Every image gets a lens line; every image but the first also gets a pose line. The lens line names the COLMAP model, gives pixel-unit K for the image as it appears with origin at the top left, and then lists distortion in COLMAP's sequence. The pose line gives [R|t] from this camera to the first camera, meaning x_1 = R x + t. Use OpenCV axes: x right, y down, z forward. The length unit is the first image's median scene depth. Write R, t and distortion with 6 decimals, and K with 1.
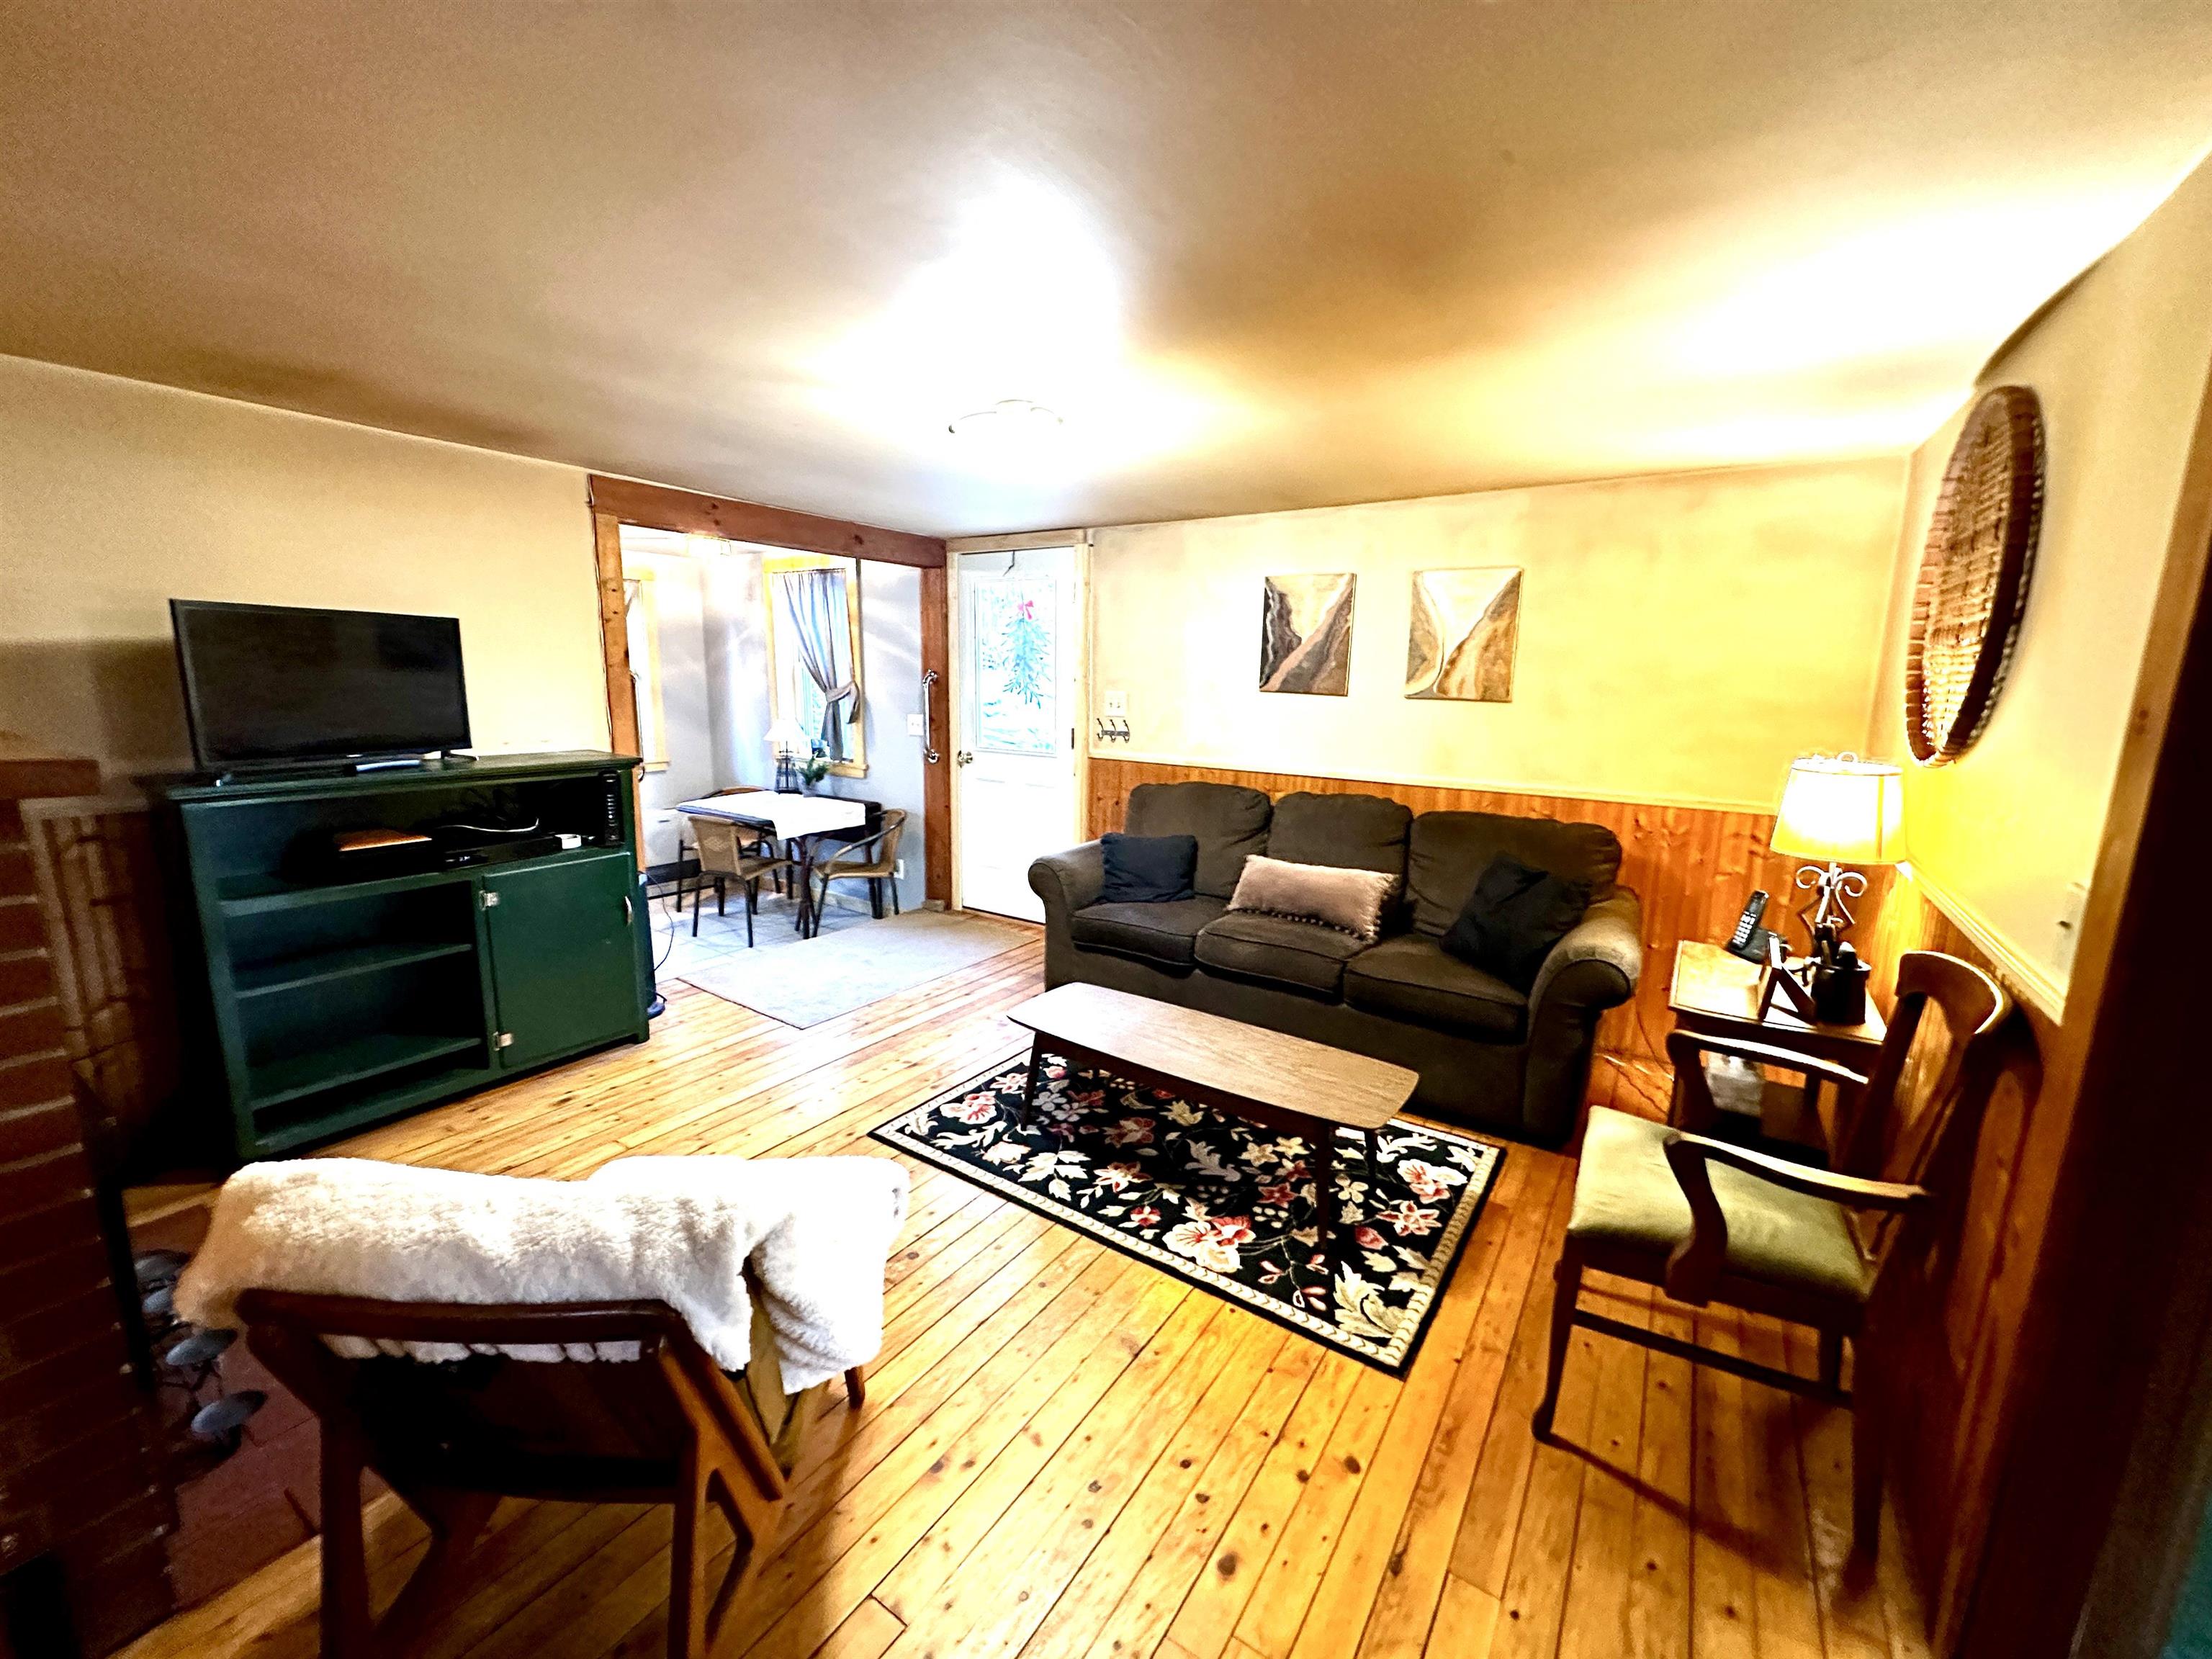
lens RADIAL K [[879.3, 0, 1105.3], [0, 879.3, 811.7], [0, 0, 1]] dist [-0.001850, -0.000126]
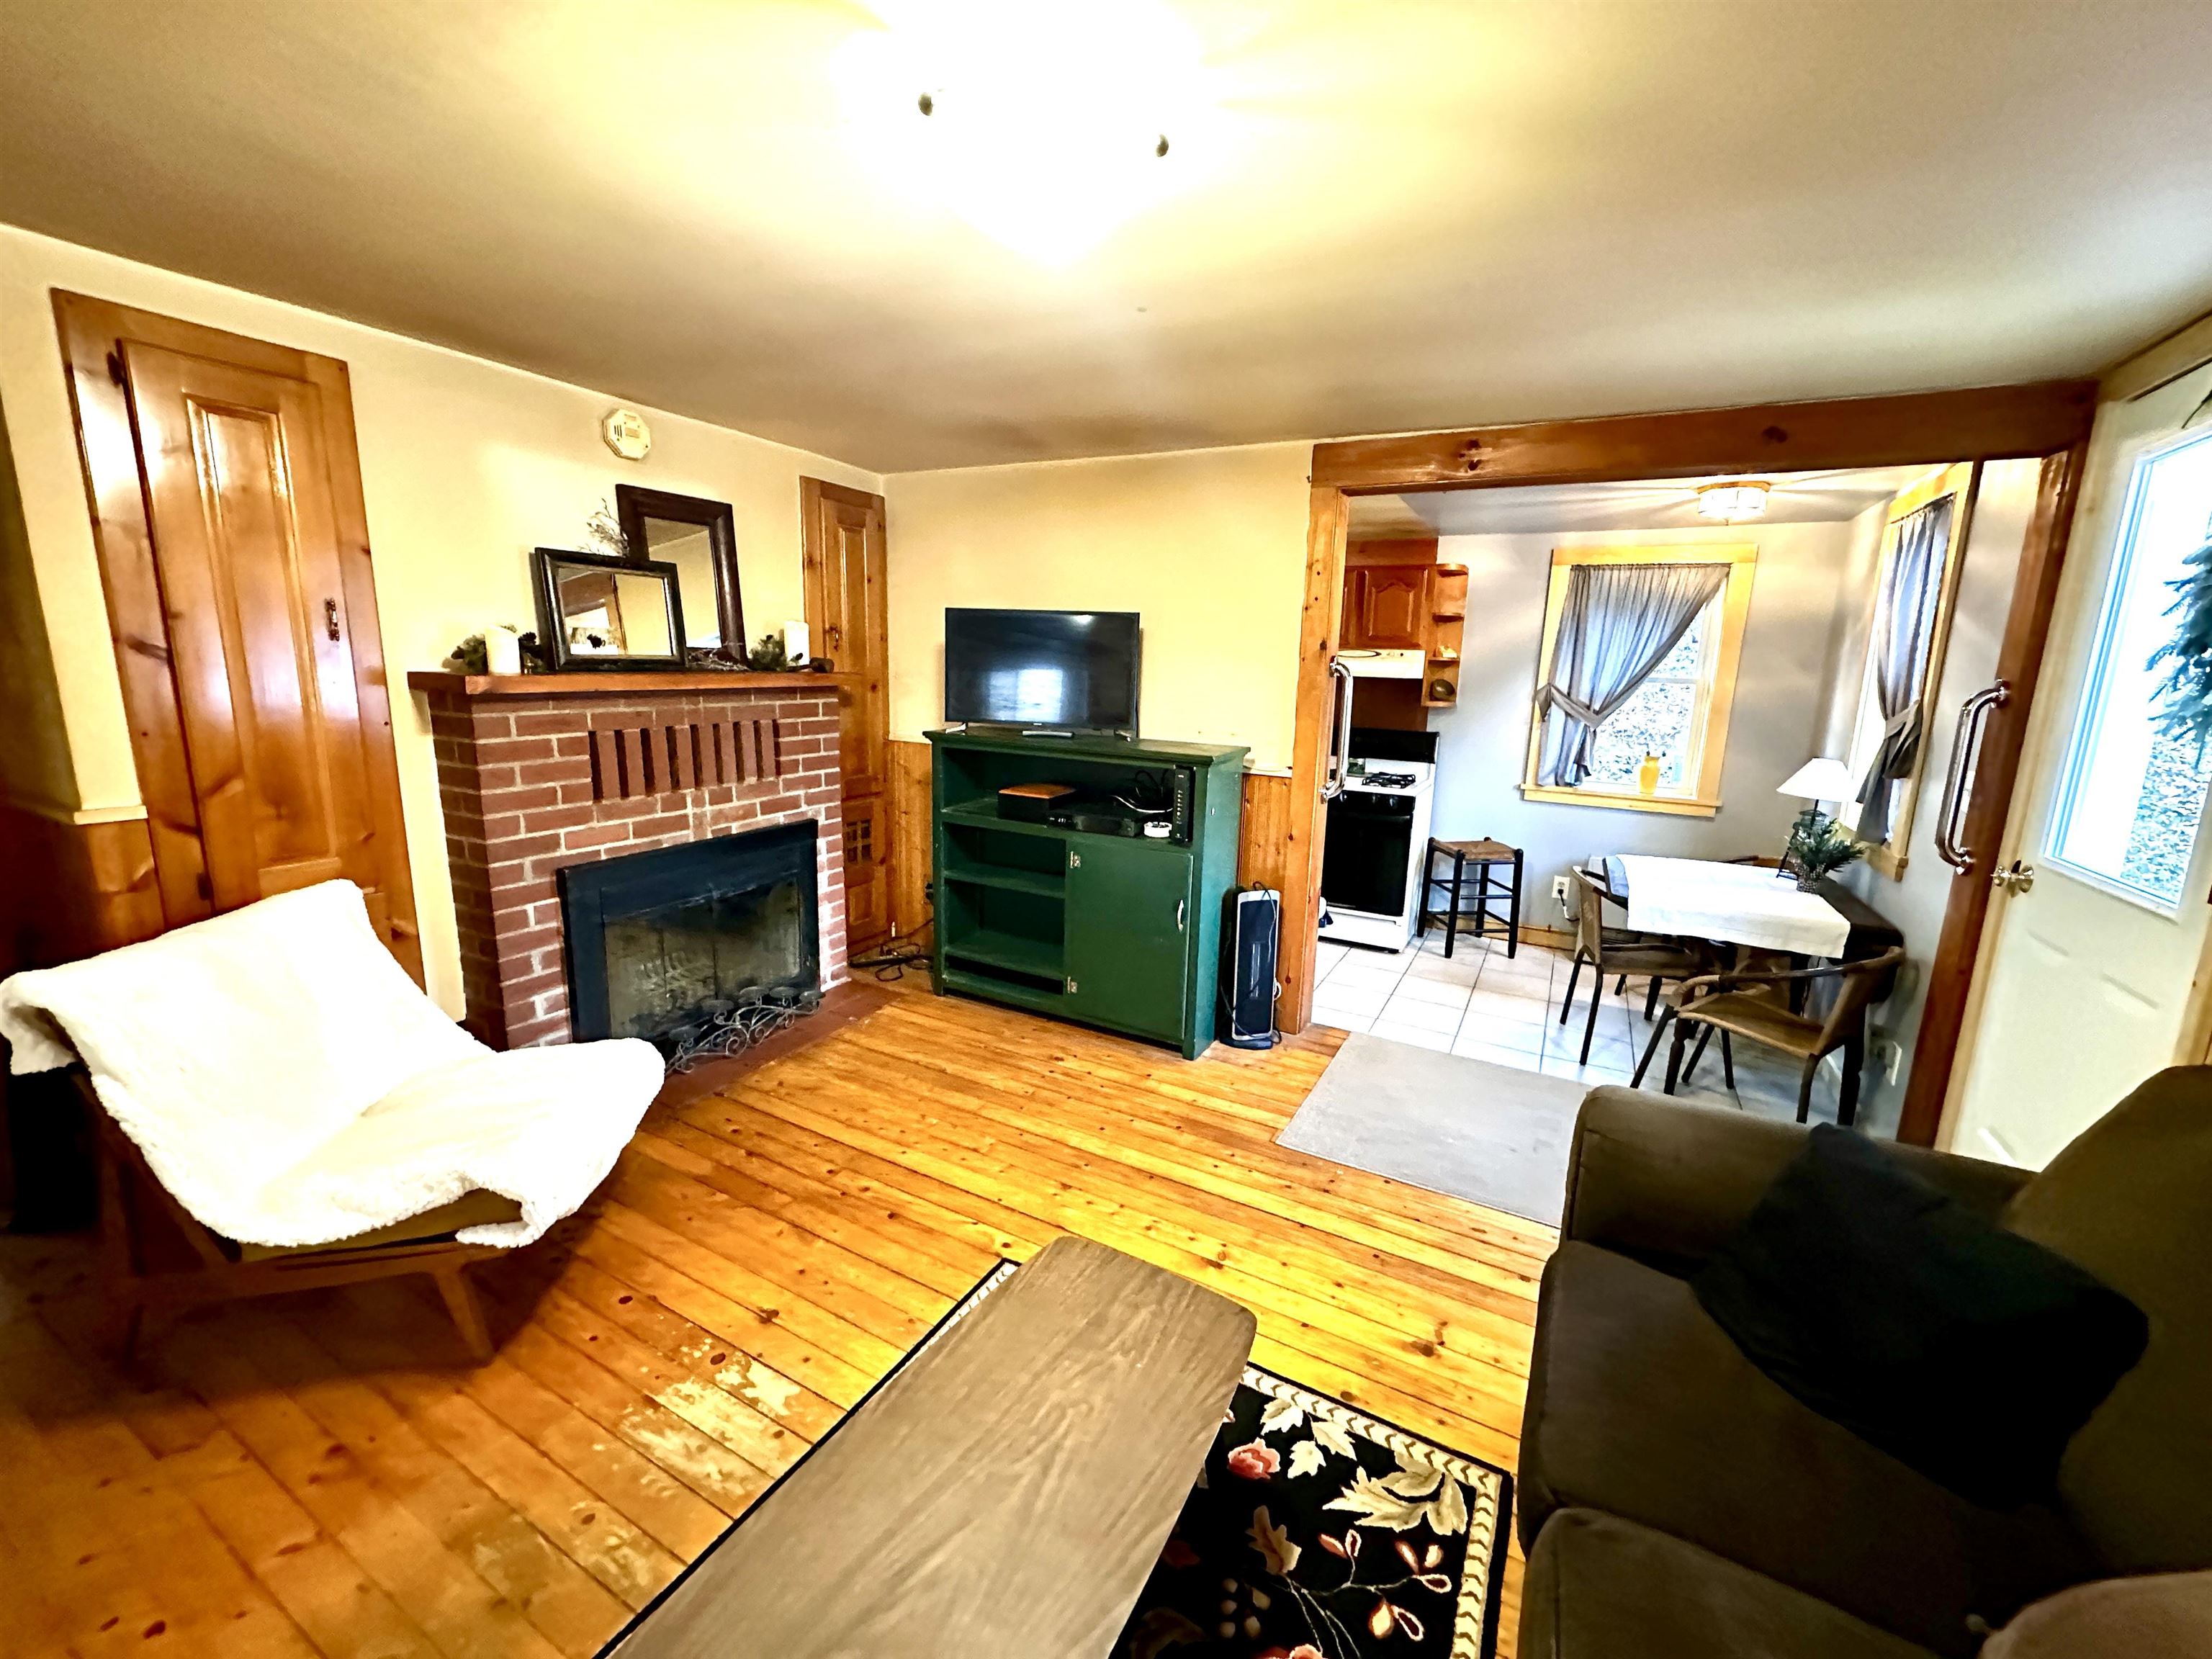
lens RADIAL K [[879.3, 0, 1105.3], [0, 879.3, 811.7], [0, 0, 1]] dist [-0.001850, -0.000126]
pose [[0.097842, 0.156965, -0.982746, 0.350264], [-0.184574, 0.973214, 0.137066, -0.107168], [0.977936, 0.167979, 0.124192, 0.774073]]
